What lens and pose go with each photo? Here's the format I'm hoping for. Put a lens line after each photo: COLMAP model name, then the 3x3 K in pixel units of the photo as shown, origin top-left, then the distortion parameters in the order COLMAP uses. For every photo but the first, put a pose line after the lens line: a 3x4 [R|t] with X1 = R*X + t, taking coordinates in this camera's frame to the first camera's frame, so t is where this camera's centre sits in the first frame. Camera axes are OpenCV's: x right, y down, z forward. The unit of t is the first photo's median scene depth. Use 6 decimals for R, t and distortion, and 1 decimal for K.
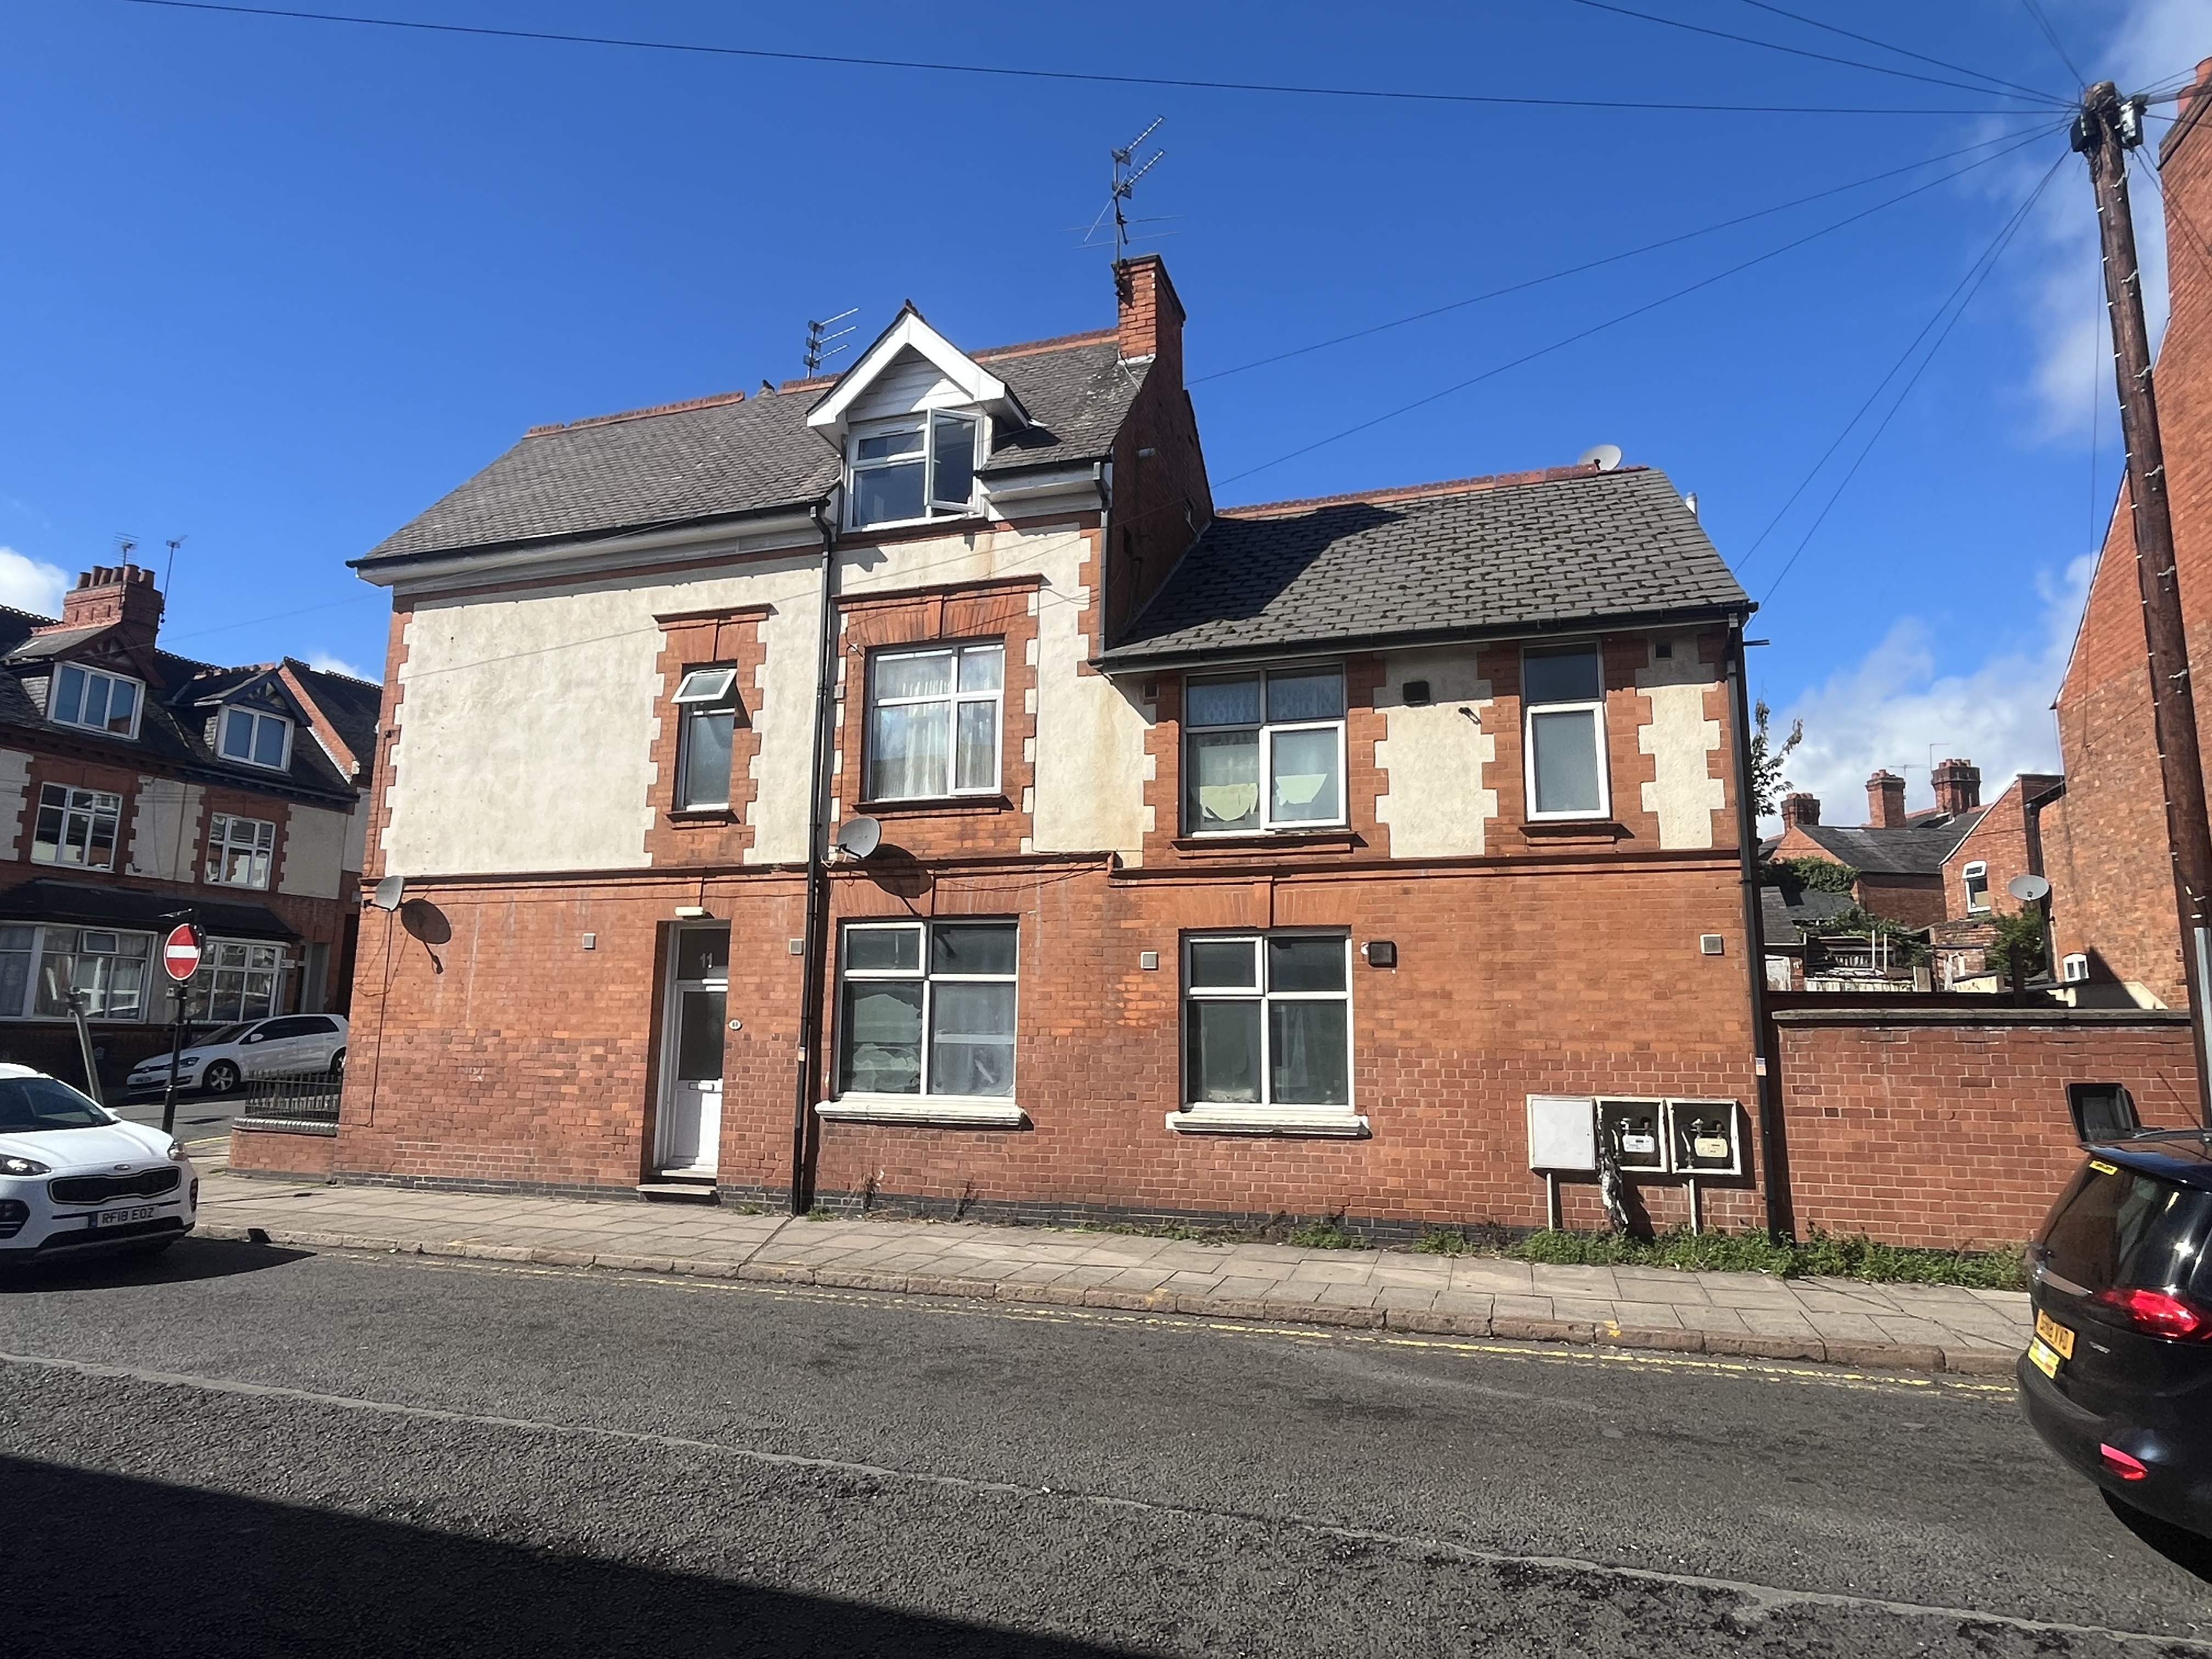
lens RADIAL K [[1244.0, 0, 1106.0], [0, 1244.0, 829.5], [0, 0, 1]] dist [0.003353, 0.001196]
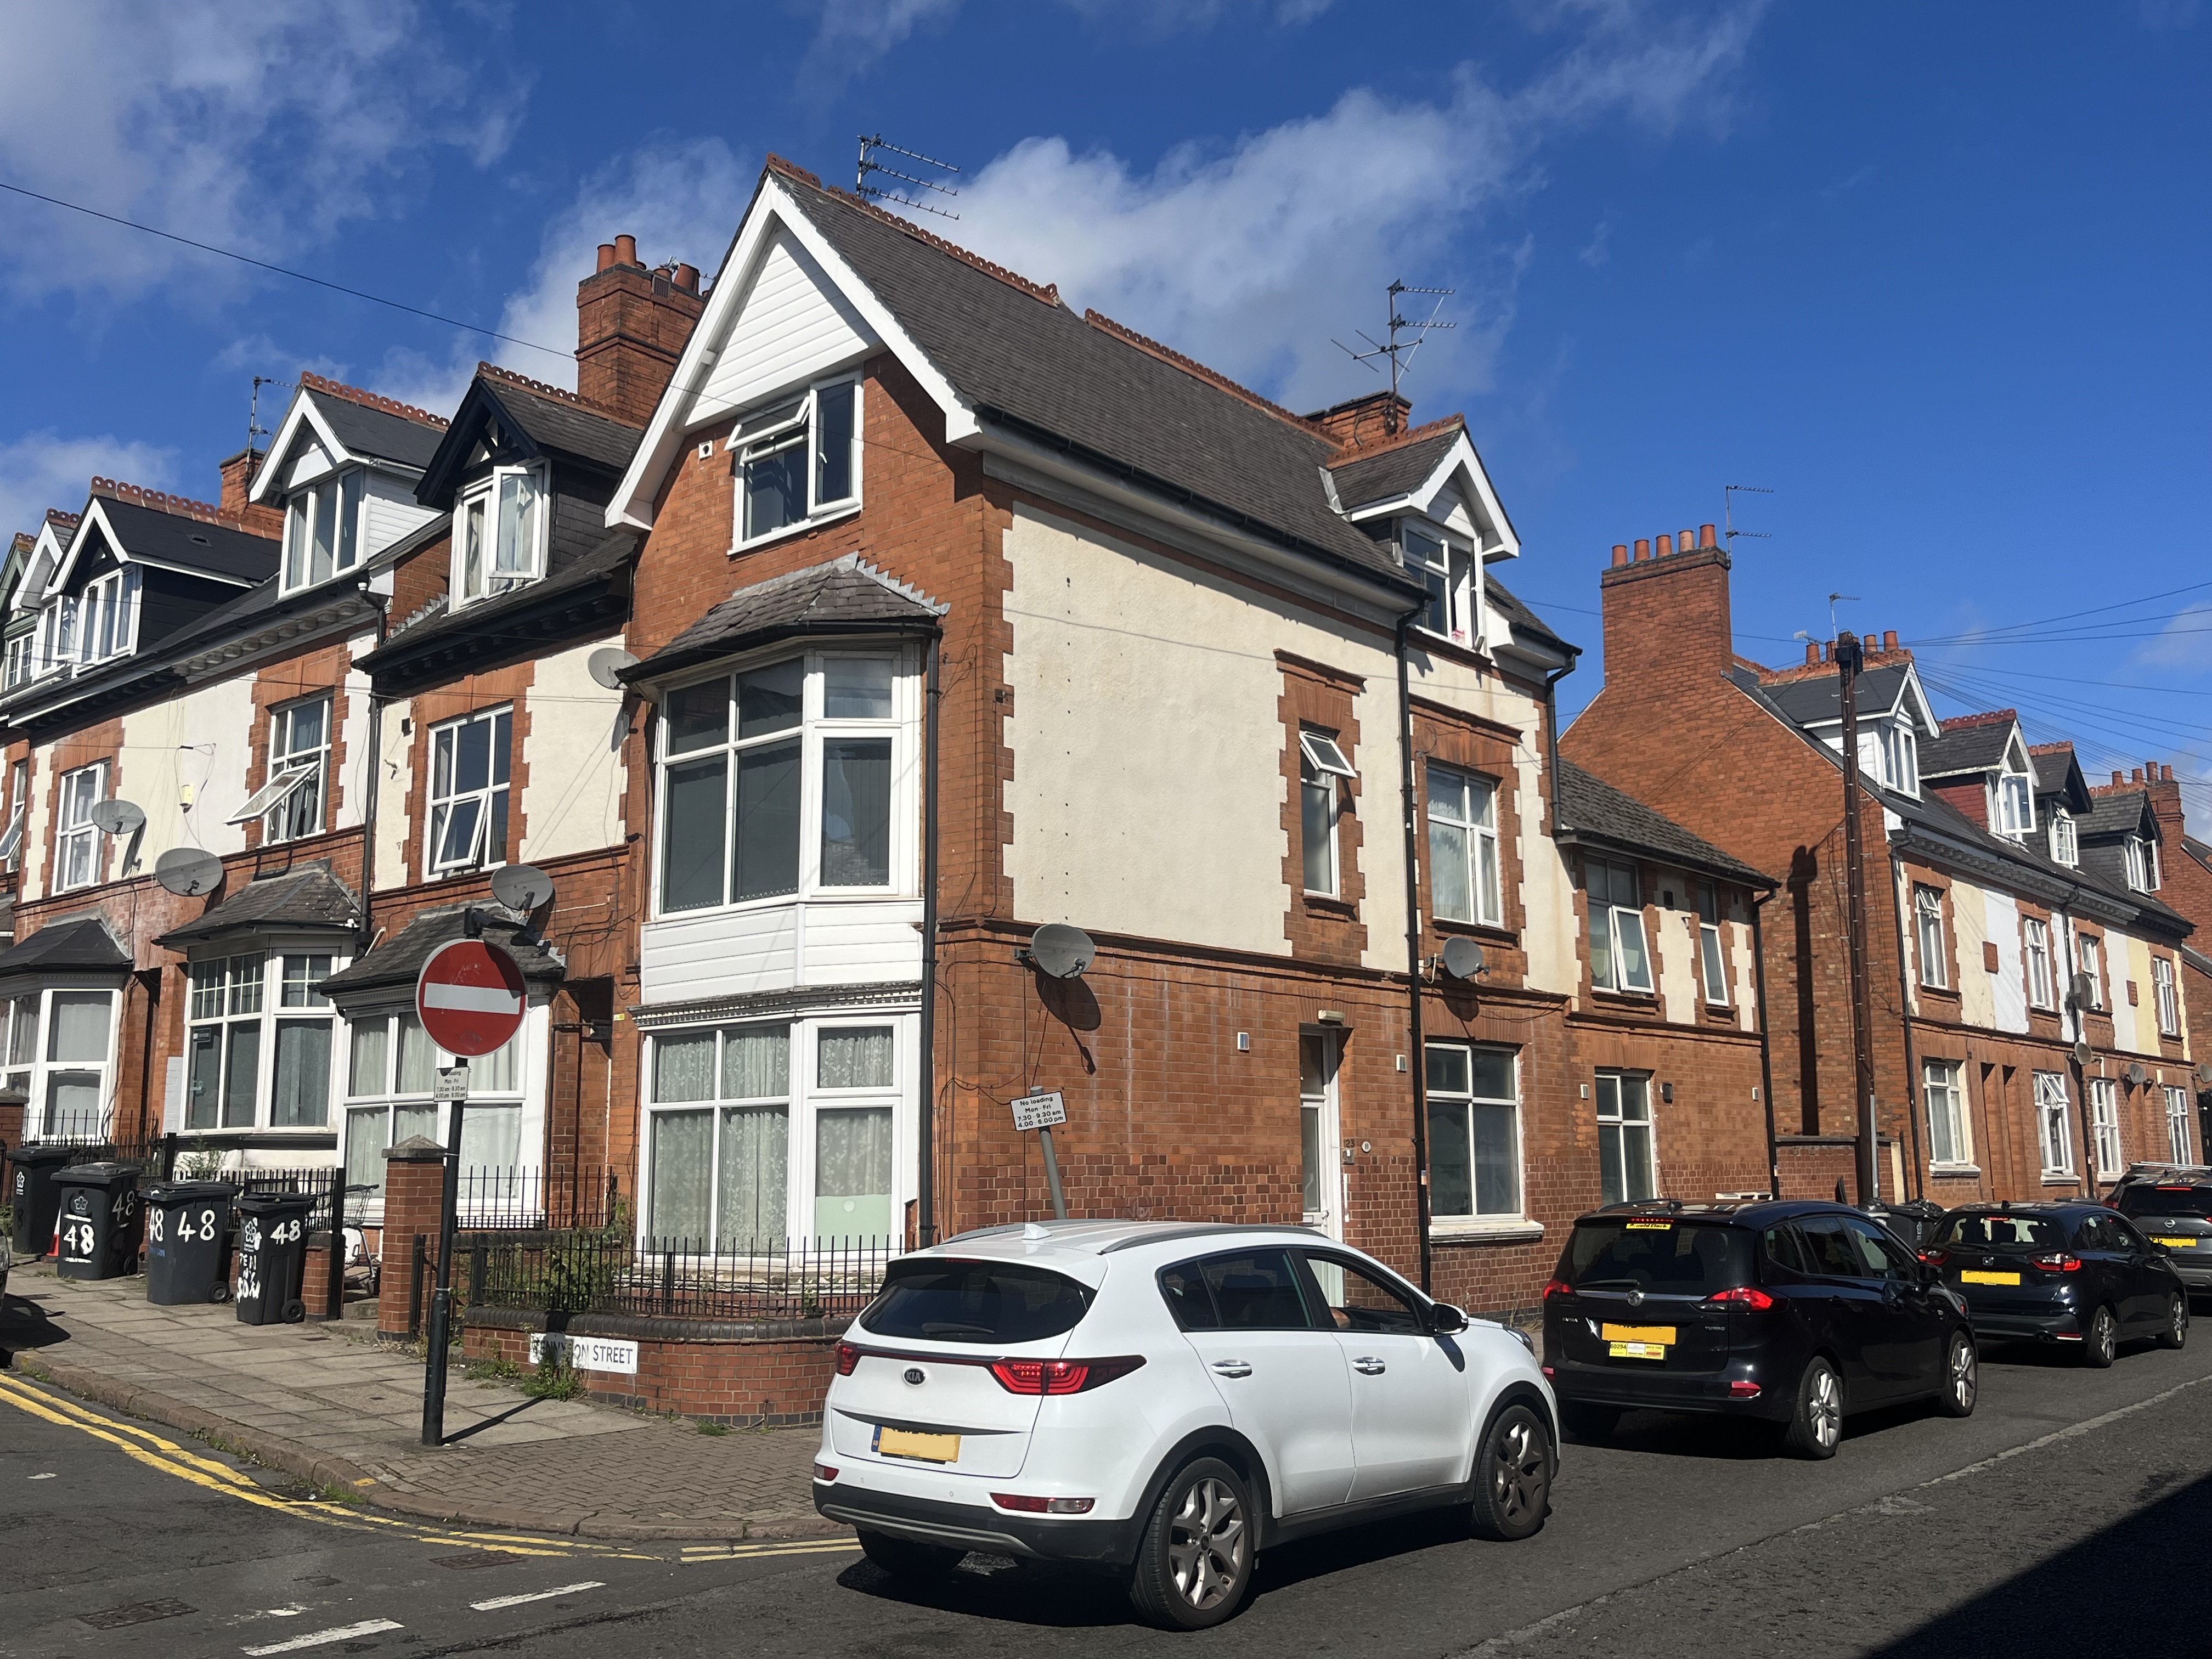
lens RADIAL K [[1906.4, 0, 1106.0], [0, 1906.4, 829.5], [0, 0, 1]] dist [0.090359, -0.137129]
pose [[0.390190, 0.147331, 0.908870, -1.669075], [-0.137252, 0.985393, -0.100812, 0.096357], [-0.910447, -0.085409, 0.404712, 0.631318]]
